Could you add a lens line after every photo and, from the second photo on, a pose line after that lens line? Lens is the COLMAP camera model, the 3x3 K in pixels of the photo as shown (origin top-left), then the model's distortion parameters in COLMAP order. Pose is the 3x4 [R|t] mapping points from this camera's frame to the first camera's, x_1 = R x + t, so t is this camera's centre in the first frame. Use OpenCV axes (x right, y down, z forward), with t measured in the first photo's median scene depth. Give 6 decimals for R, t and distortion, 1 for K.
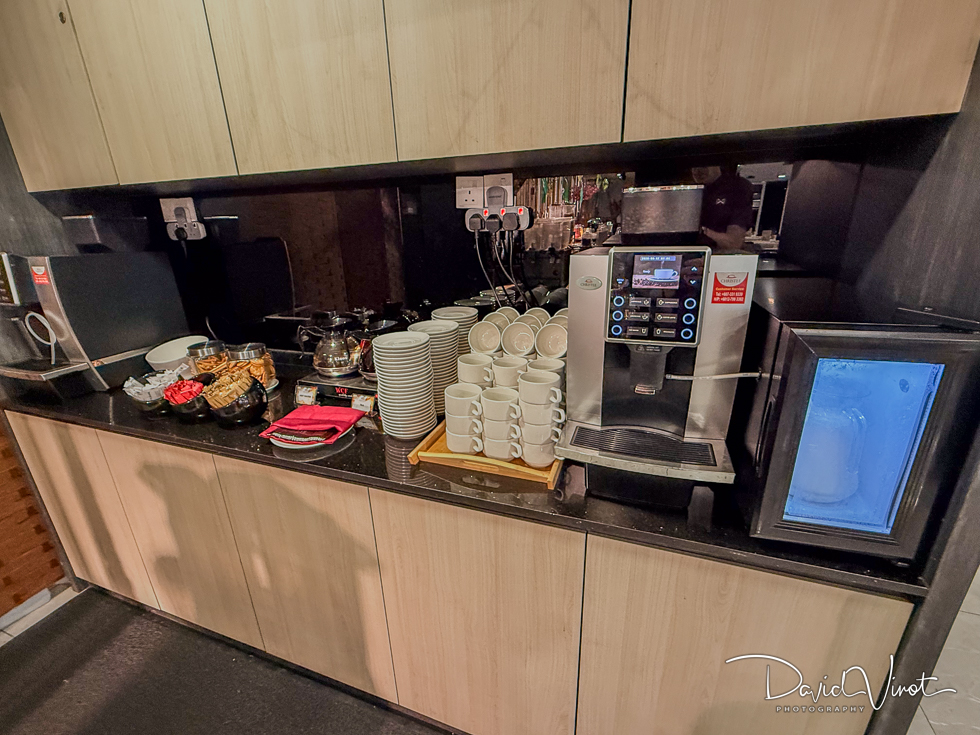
lens RADIAL K [[428.3, 0, 490.1], [0, 428.3, 364.5], [0, 0, 1]] dist [-0.000135, 0.000011]
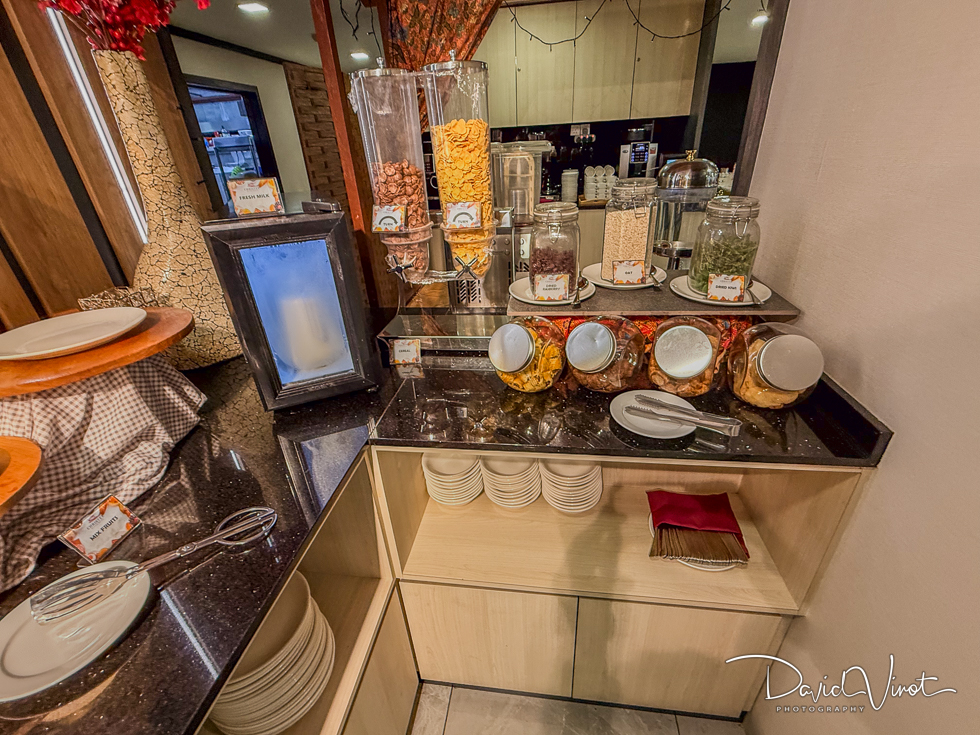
lens RADIAL K [[428.3, 0, 489.4], [0, 428.3, 368.6], [0, 0, 1]] dist [-0.000135, 0.000011]
pose [[0.979290, -0.110241, 0.169817, -1.984656], [0.085593, 0.985546, 0.146198, 1.166854], [-0.183479, -0.128635, 0.974571, -3.138897]]
